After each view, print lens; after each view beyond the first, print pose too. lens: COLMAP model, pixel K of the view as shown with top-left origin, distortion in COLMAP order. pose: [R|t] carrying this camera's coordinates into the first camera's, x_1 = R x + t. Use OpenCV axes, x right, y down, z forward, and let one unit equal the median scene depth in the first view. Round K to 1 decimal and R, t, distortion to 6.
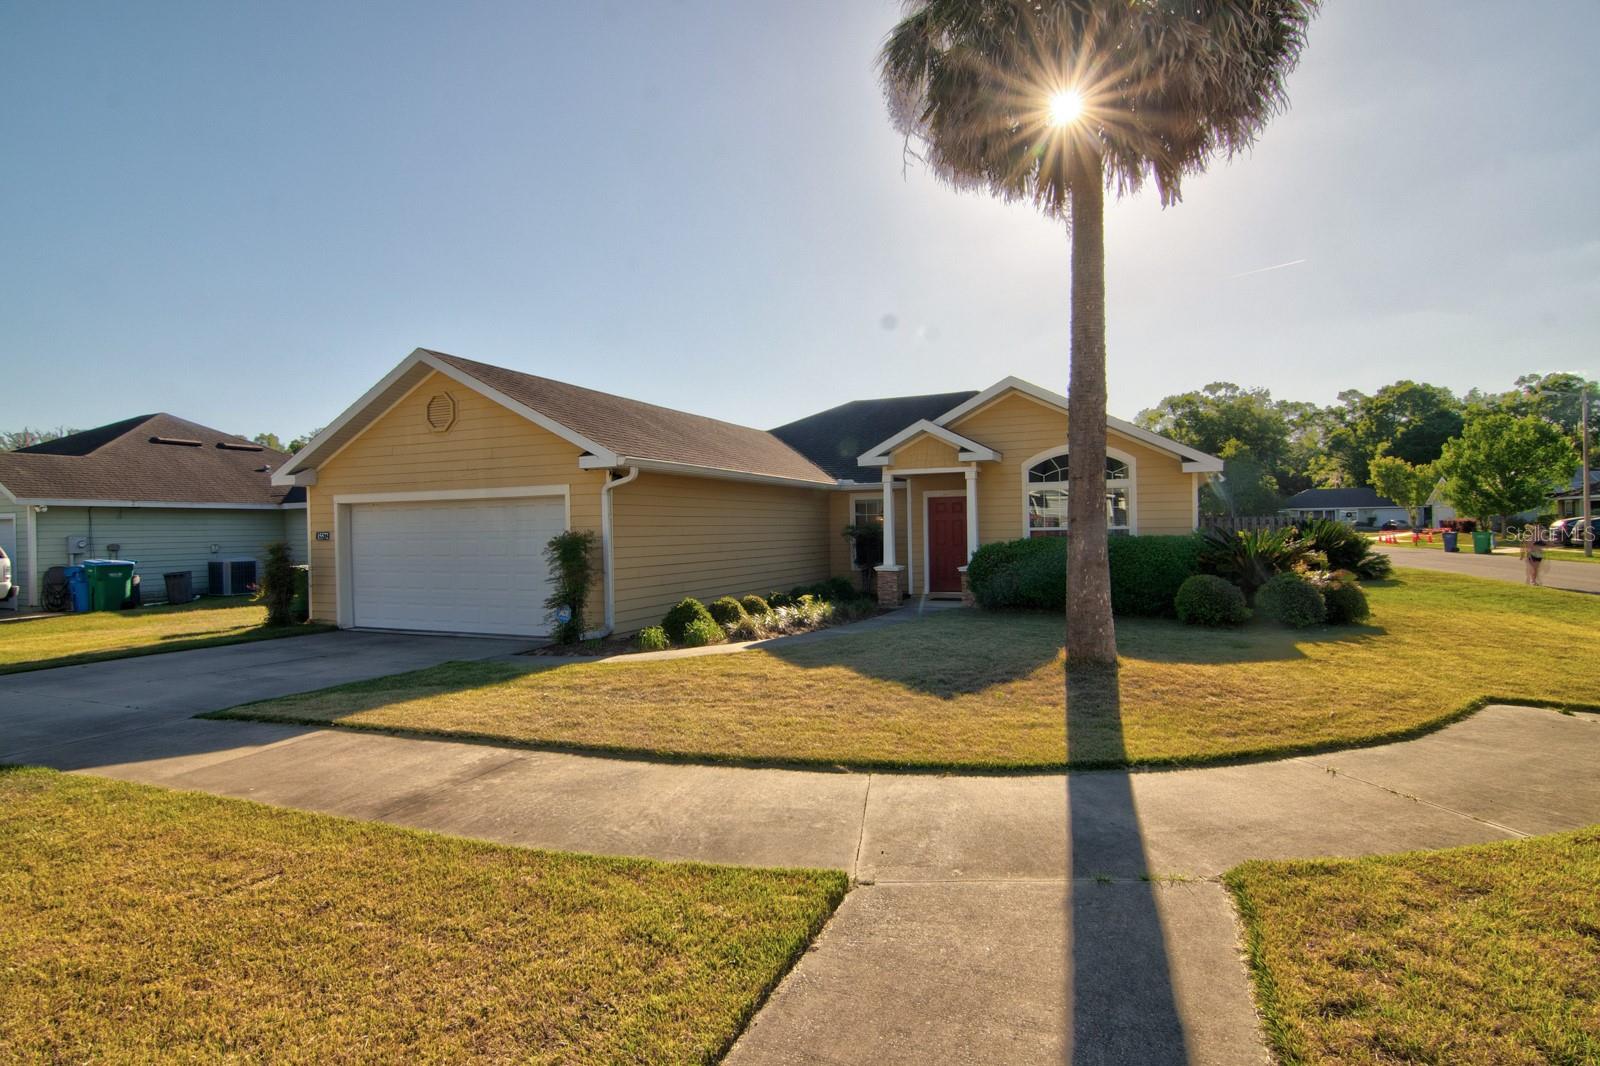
lens RADIAL K [[806.4, 0, 800.0], [0, 806.4, 533.0], [0, 0, 1]] dist [-0.014647, -0.000496]
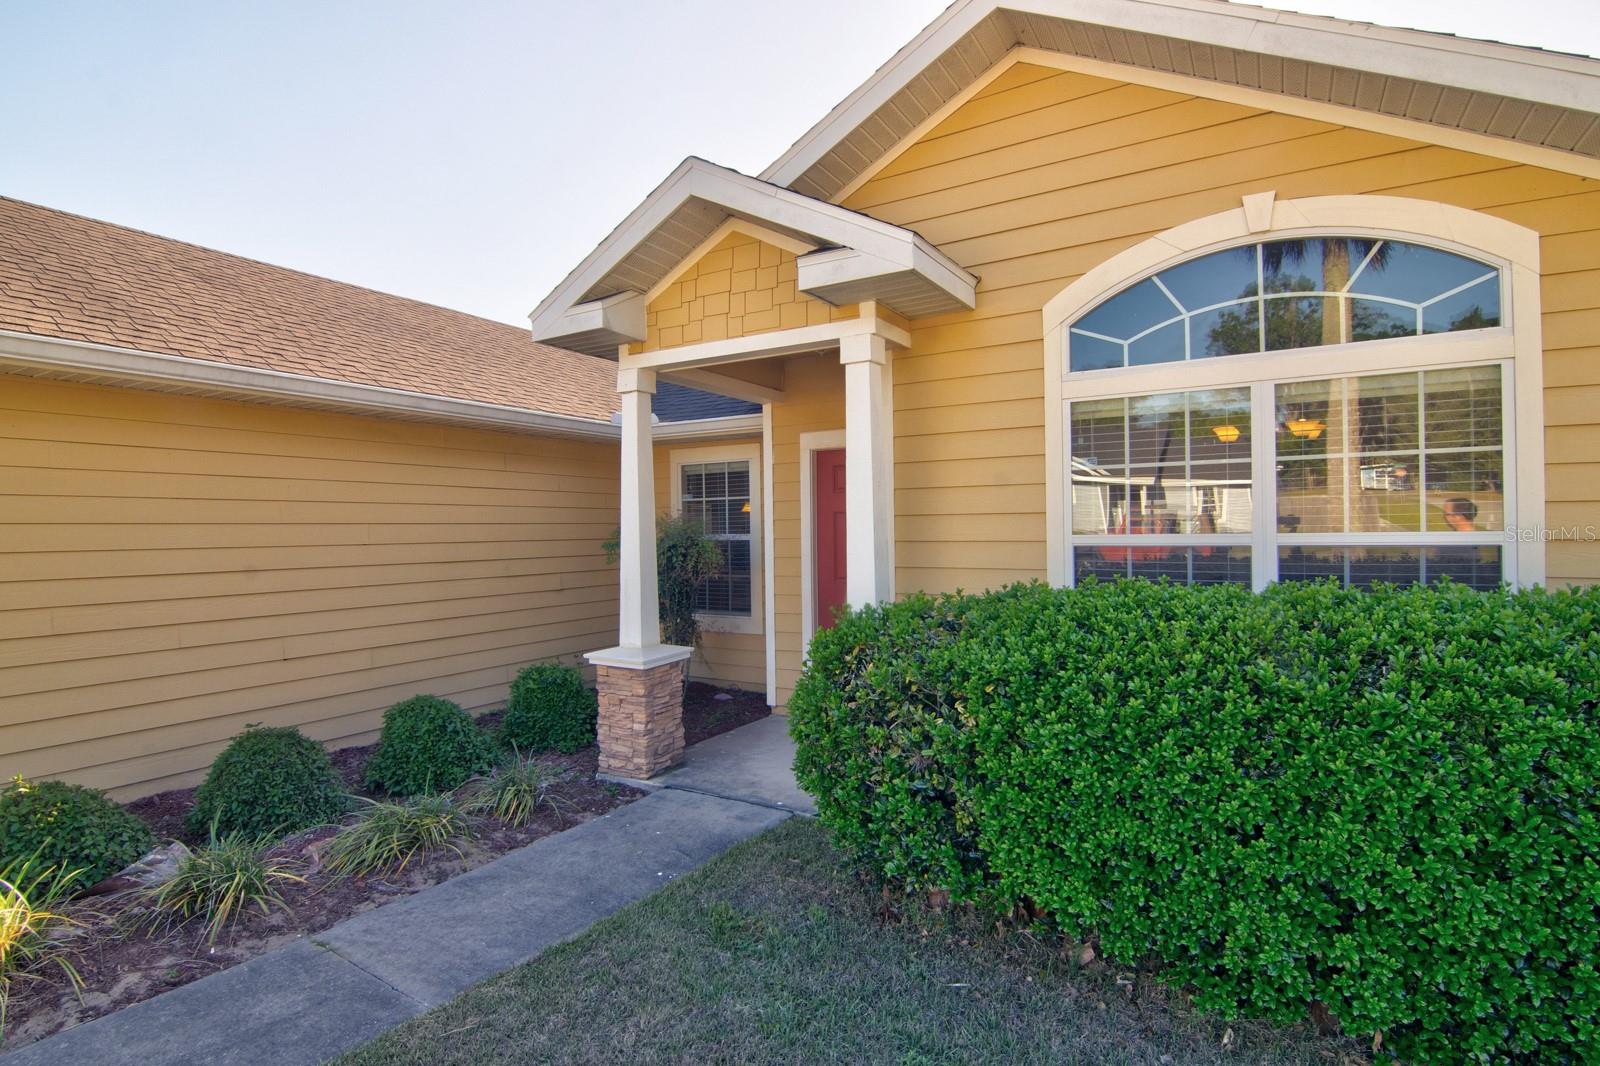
lens RADIAL K [[806.4, 0, 800.0], [0, 806.4, 533.0], [0, 0, 1]] dist [-0.014647, -0.000496]
pose [[0.993325, 0.009407, -0.114963, 0.253746], [-0.009550, 0.999954, -0.000696, -0.007051], [0.114951, 0.001790, 0.993370, 0.808584]]
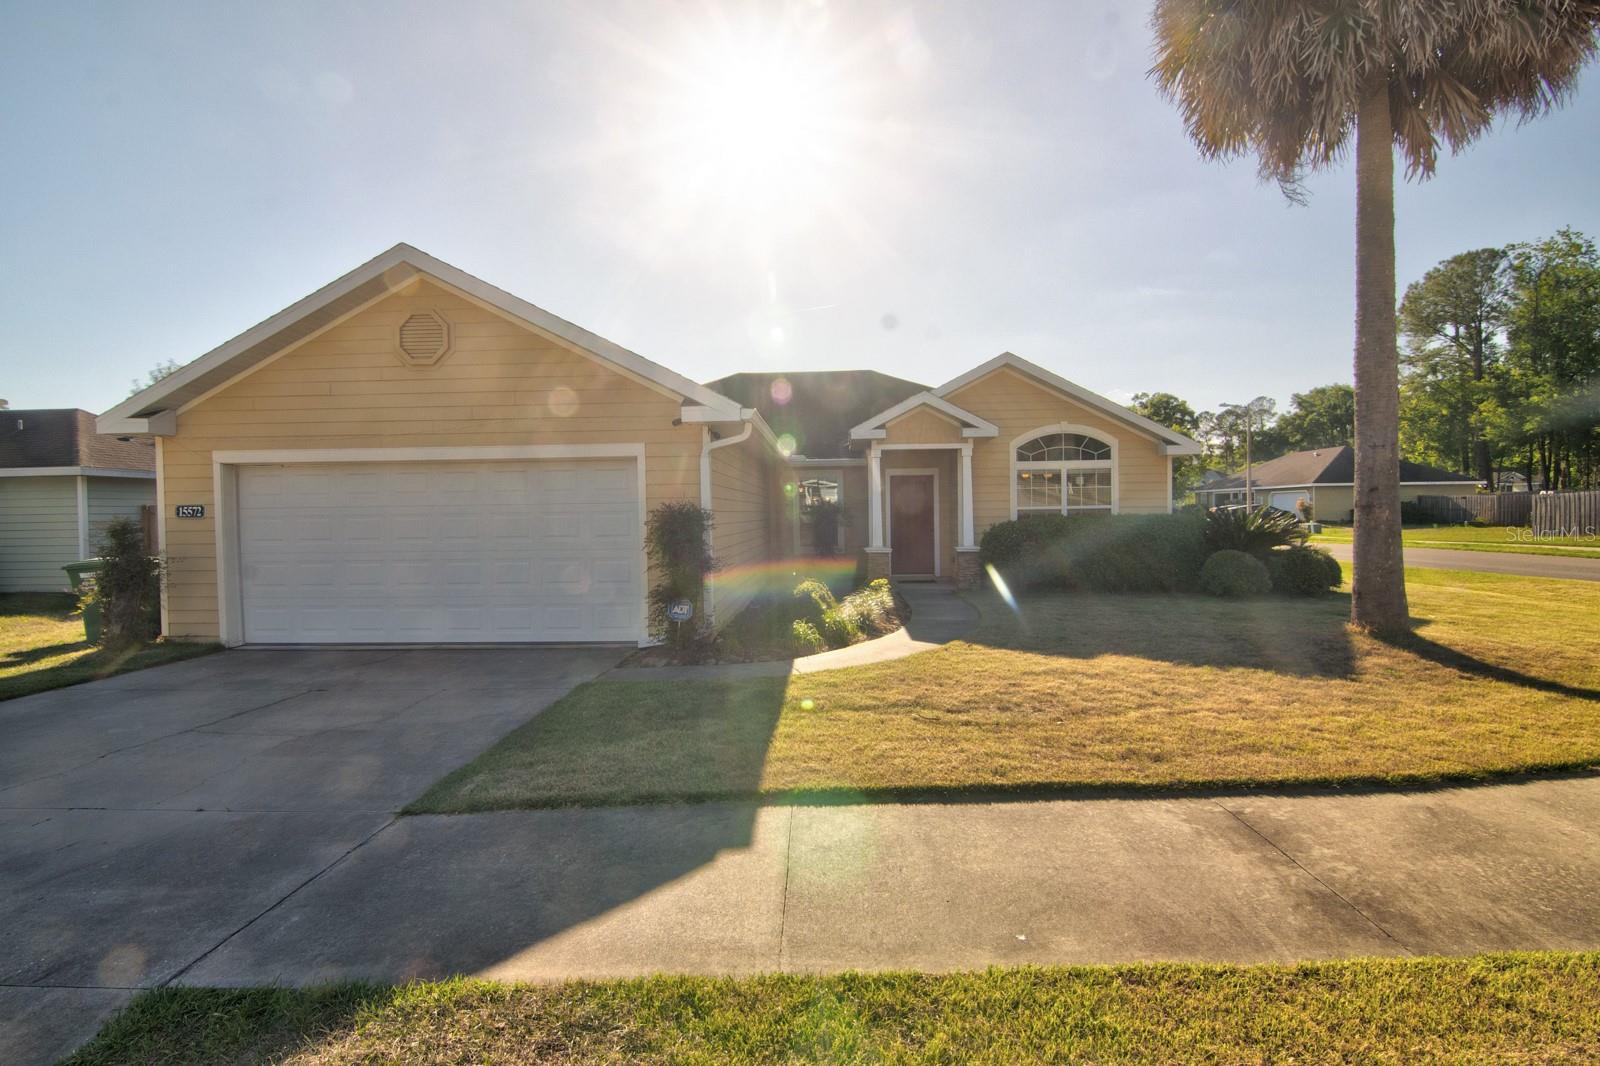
lens RADIAL K [[806.4, 0, 800.0], [0, 806.4, 533.0], [0, 0, 1]] dist [-0.014647, -0.000496]
pose [[0.931017, -0.005702, 0.364931, -0.369487], [0.000250, 0.999888, 0.014986, 0.011990], [-0.364976, -0.013861, 0.930914, 0.195424]]
